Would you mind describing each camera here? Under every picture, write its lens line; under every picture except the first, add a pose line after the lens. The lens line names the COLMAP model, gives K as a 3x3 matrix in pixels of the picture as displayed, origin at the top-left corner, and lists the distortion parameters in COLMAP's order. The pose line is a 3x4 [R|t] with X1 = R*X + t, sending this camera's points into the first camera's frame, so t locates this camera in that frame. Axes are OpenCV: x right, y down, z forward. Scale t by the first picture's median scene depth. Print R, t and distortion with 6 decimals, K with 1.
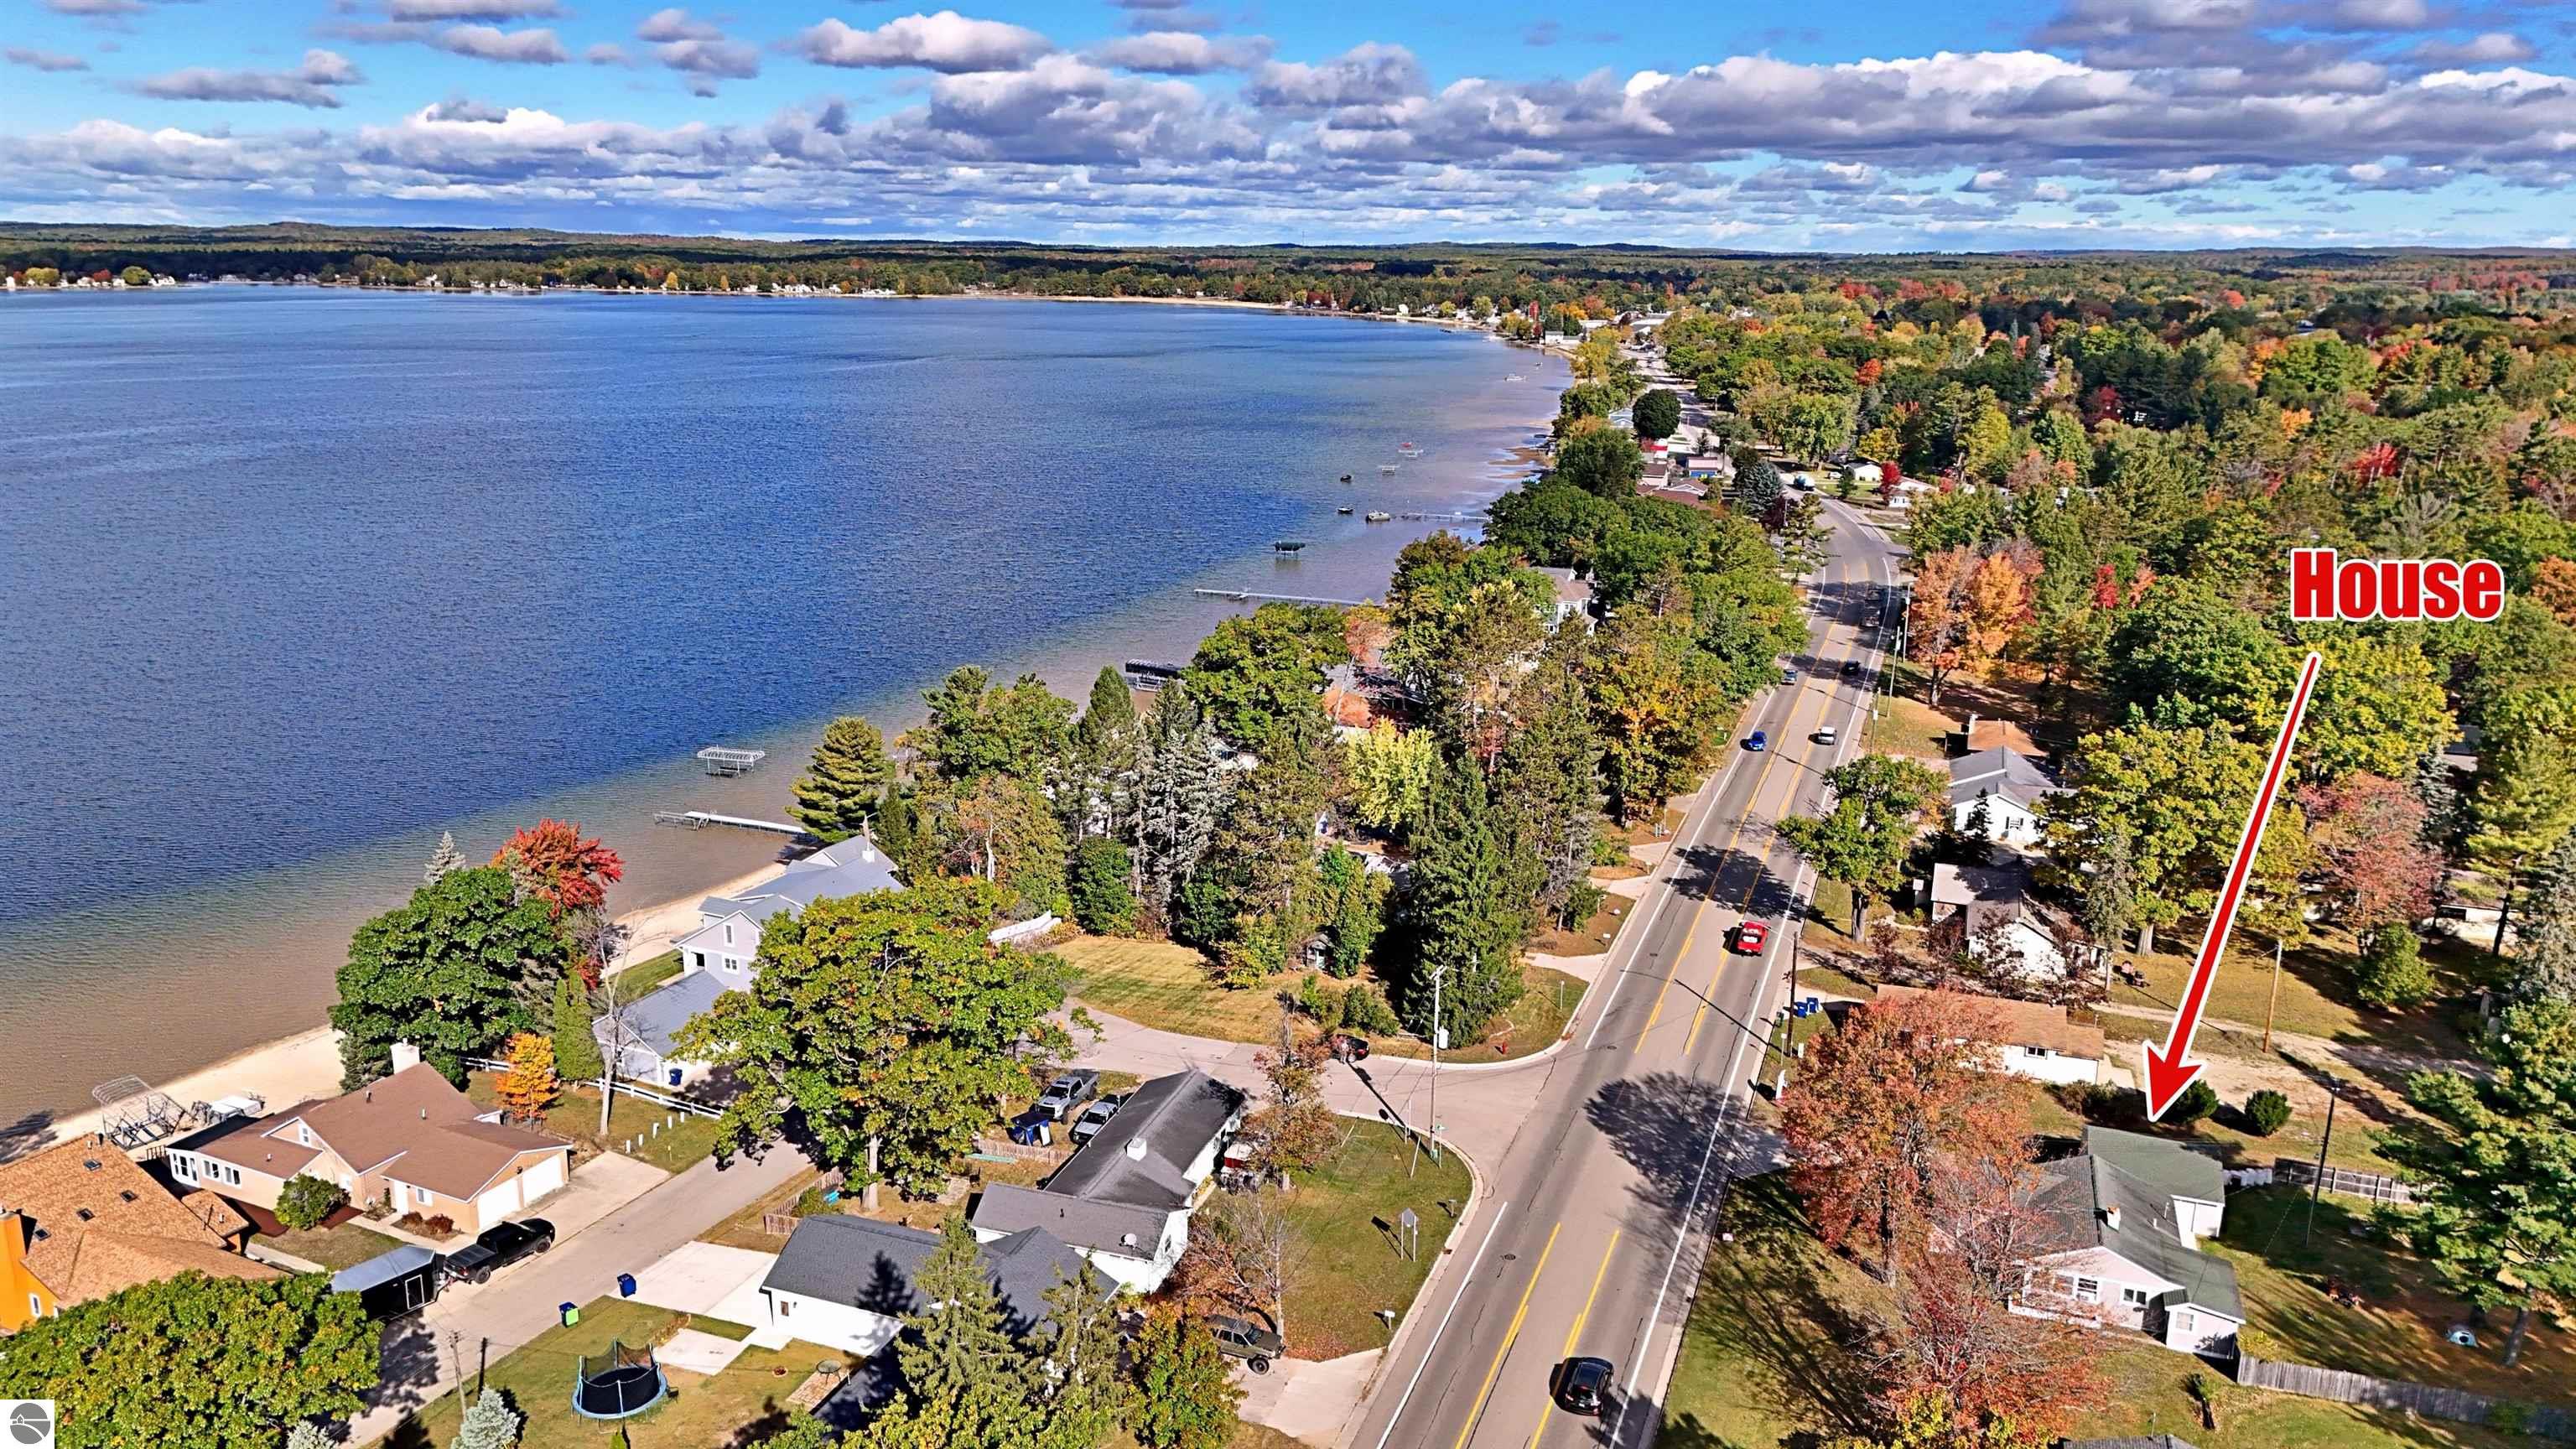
lens RADIAL K [[1897.3, 0, 1286.9], [0, 1897.3, 719.0], [0, 0, 1]] dist [0.071088, -0.074239]
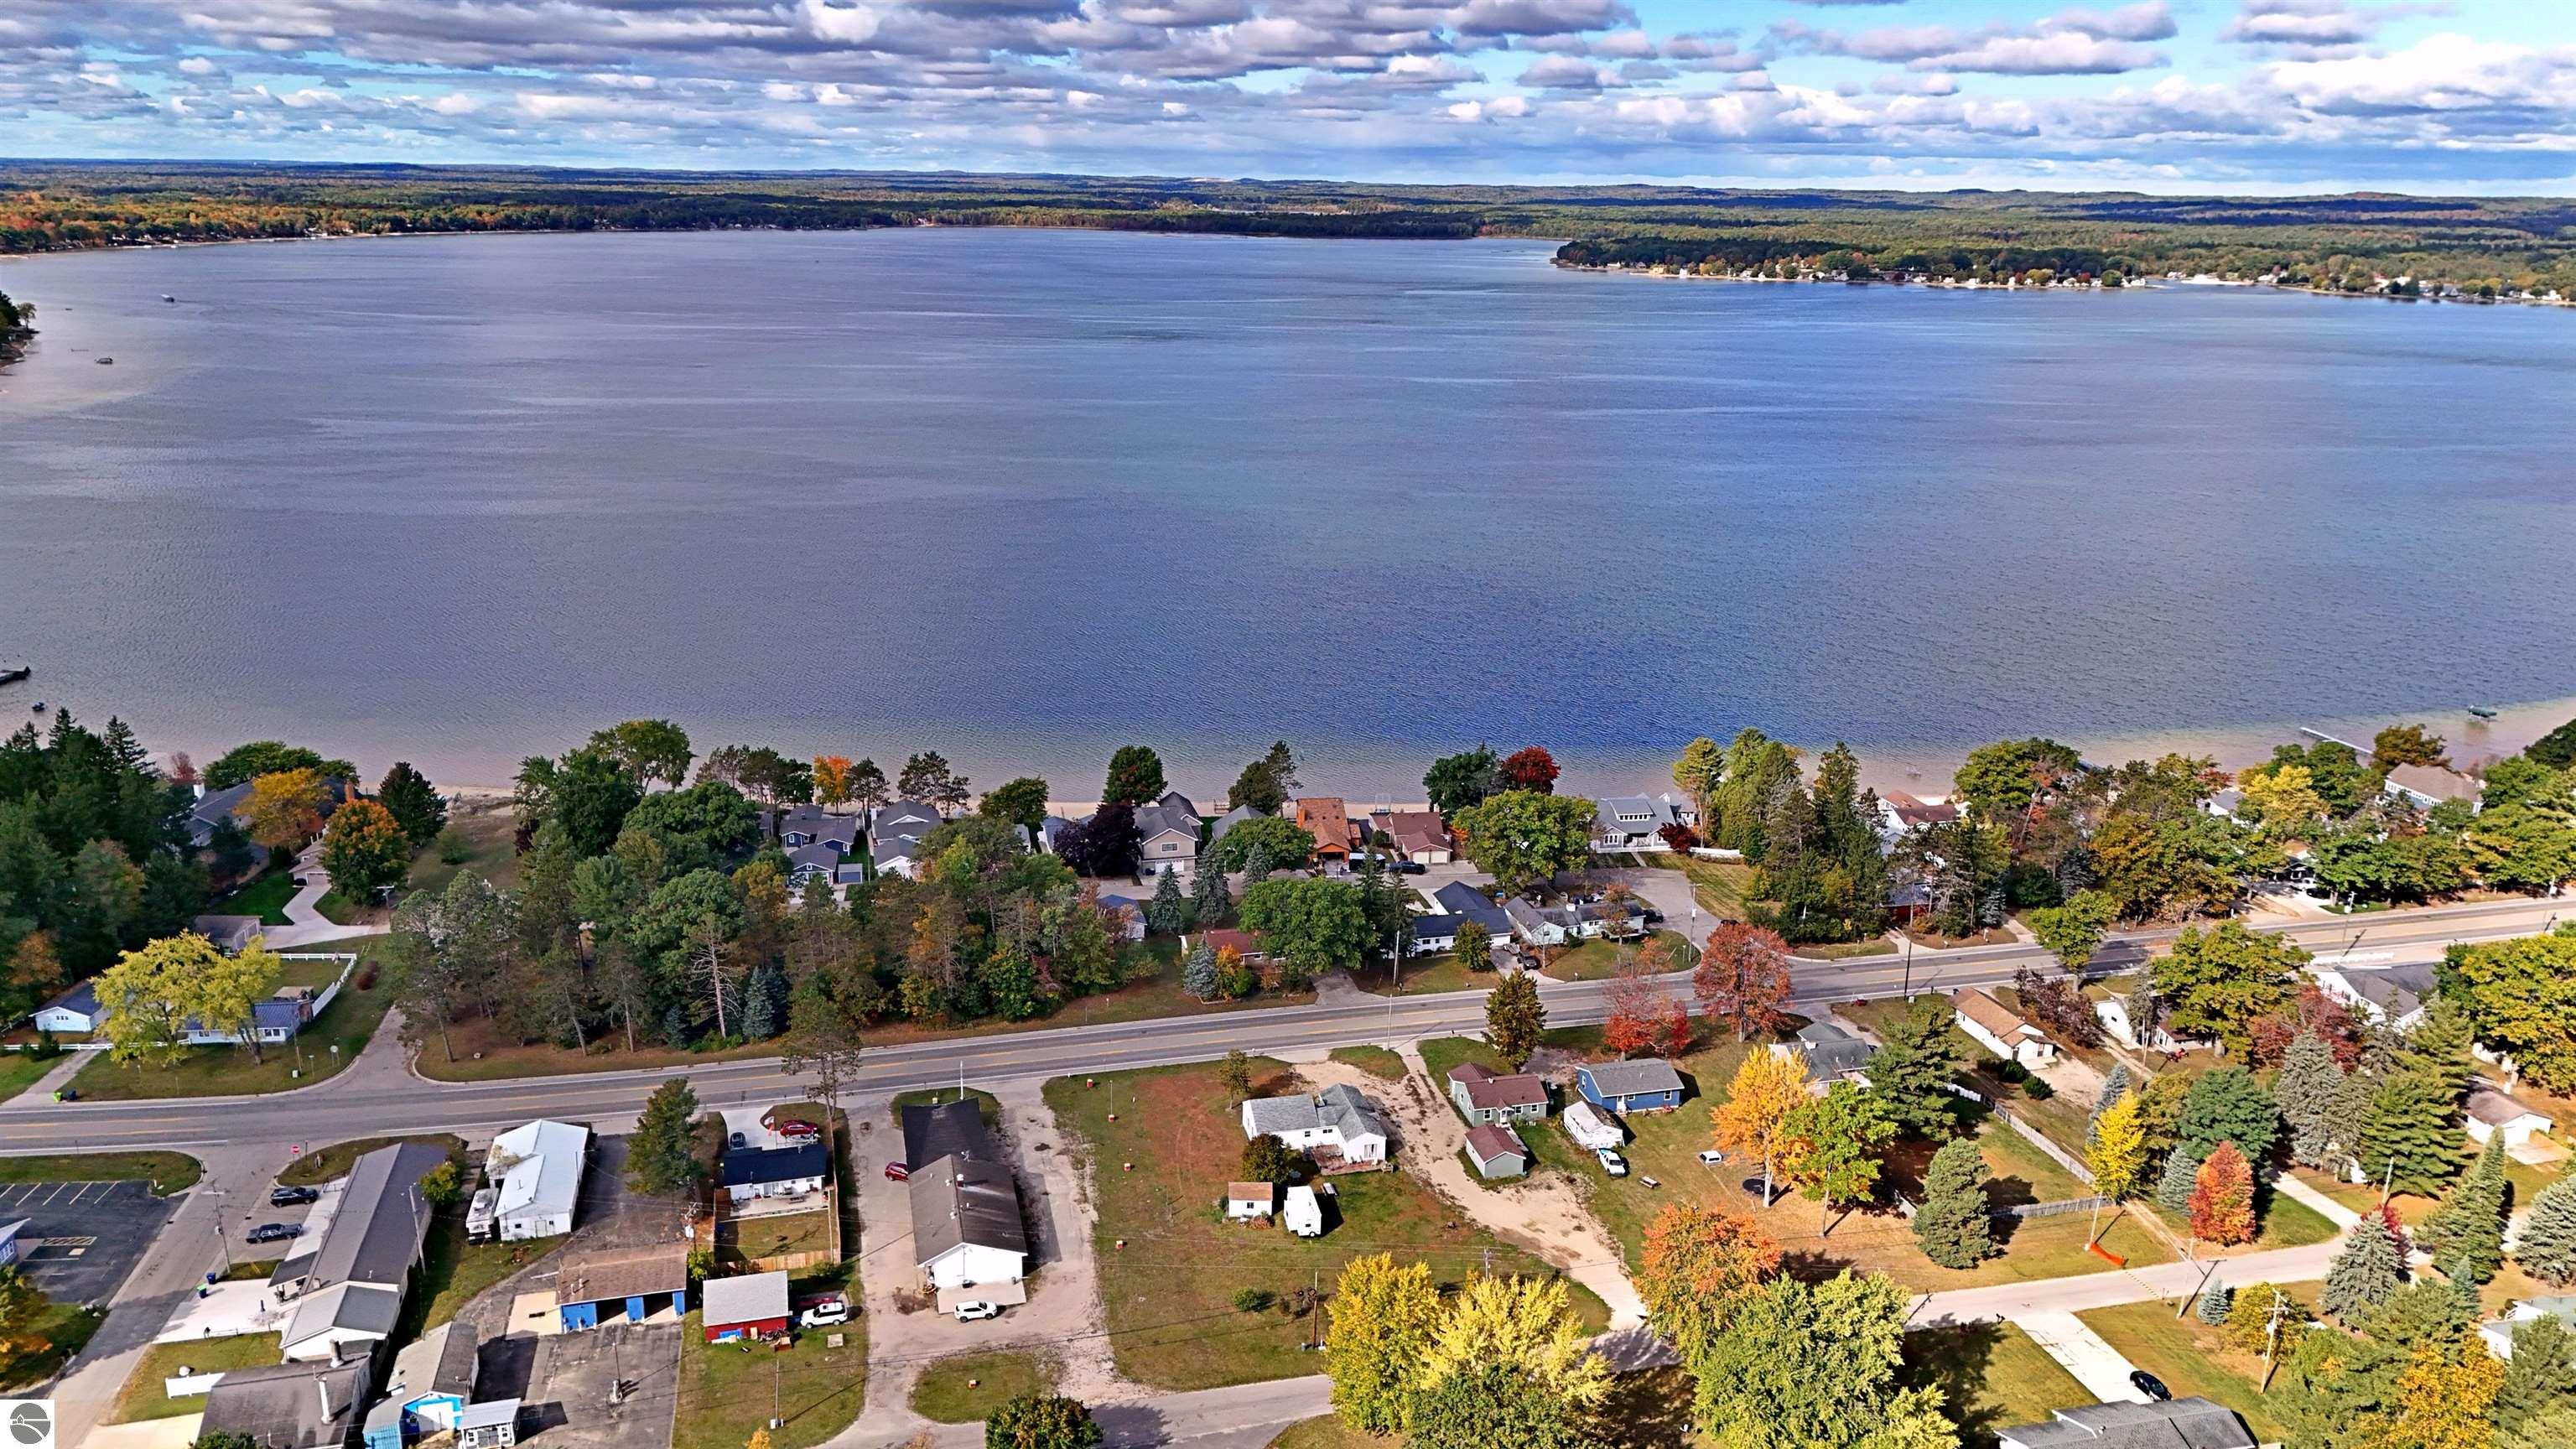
lens RADIAL K [[1883.6, 0, 1288.0], [0, 1883.6, 724.5], [0, 0, 1]] dist [0.090893, -0.100438]
pose [[0.562117, 0.227118, -0.795262, 0.782670], [-0.207403, 0.969540, 0.130291, -0.128454], [0.800630, 0.091701, 0.592100, -0.410987]]
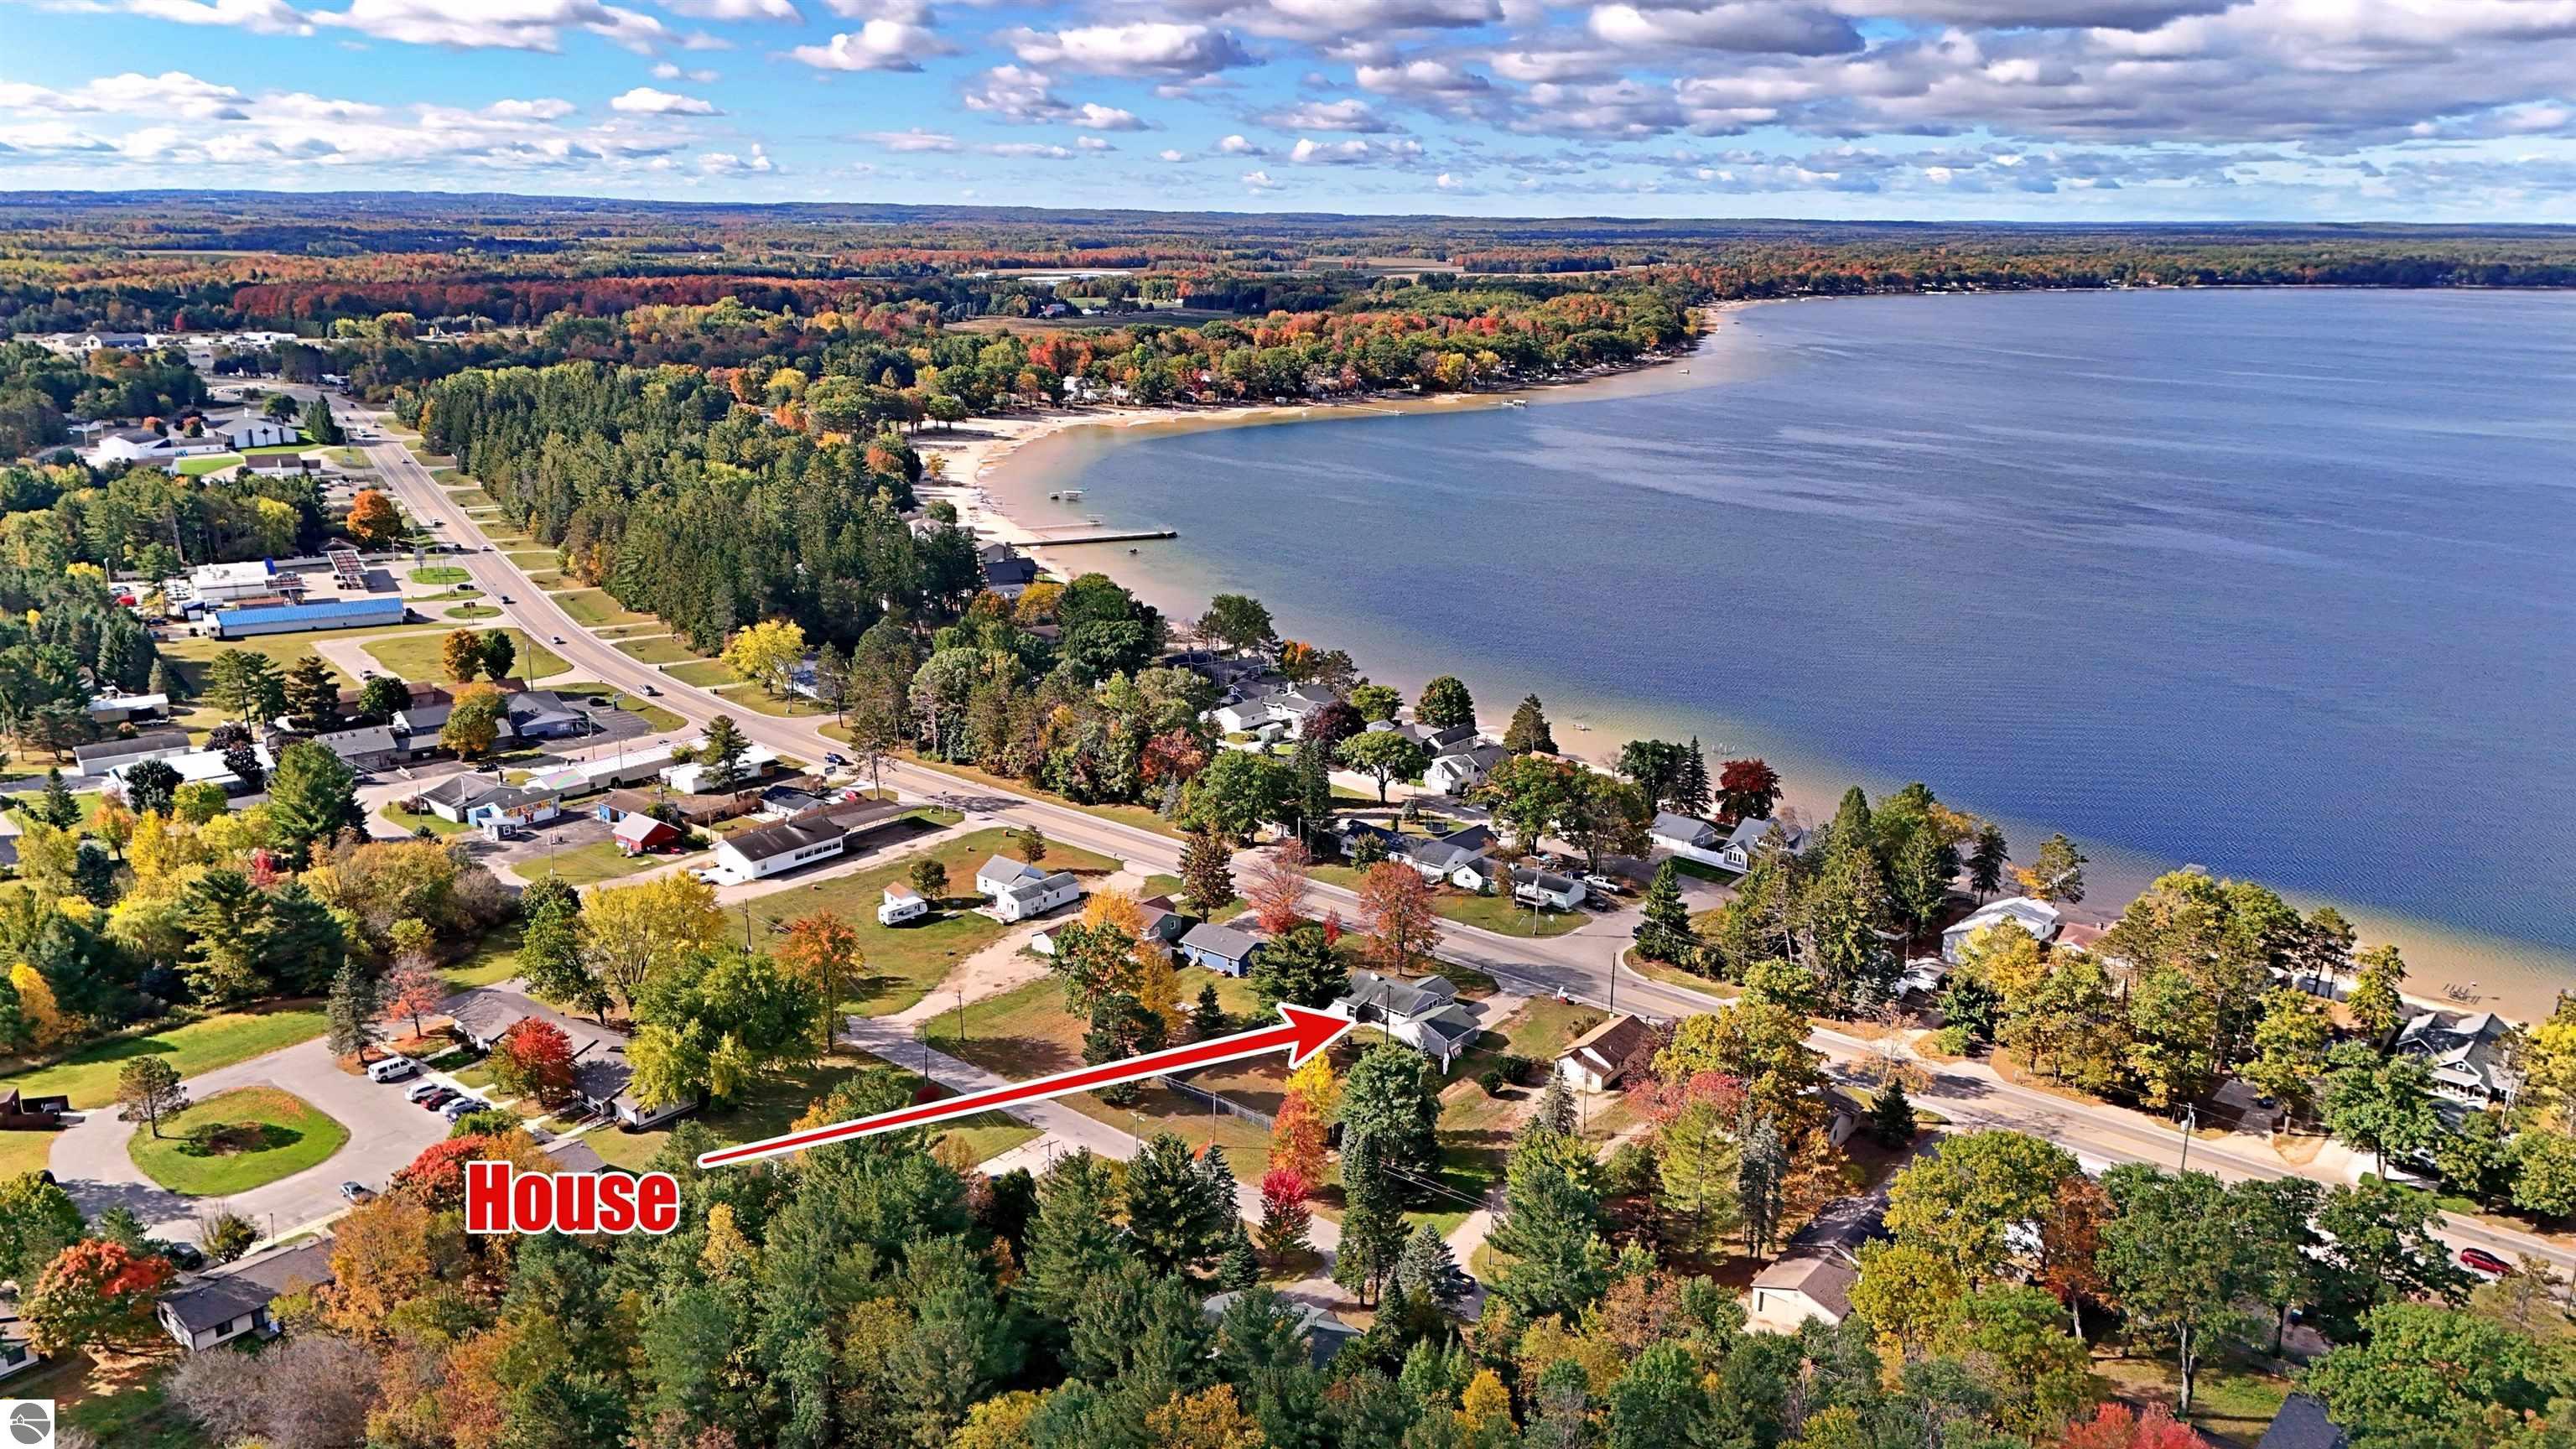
lens RADIAL K [[1890.7, 0, 1294.2], [0, 1890.7, 719.1], [0, 0, 1]] dist [0.108429, -0.123353]
pose [[-0.329272, 0.229752, -0.915857, 1.124002], [-0.244536, 0.916106, 0.317731, -0.346216], [0.912021, 0.328579, -0.245465, 0.587603]]
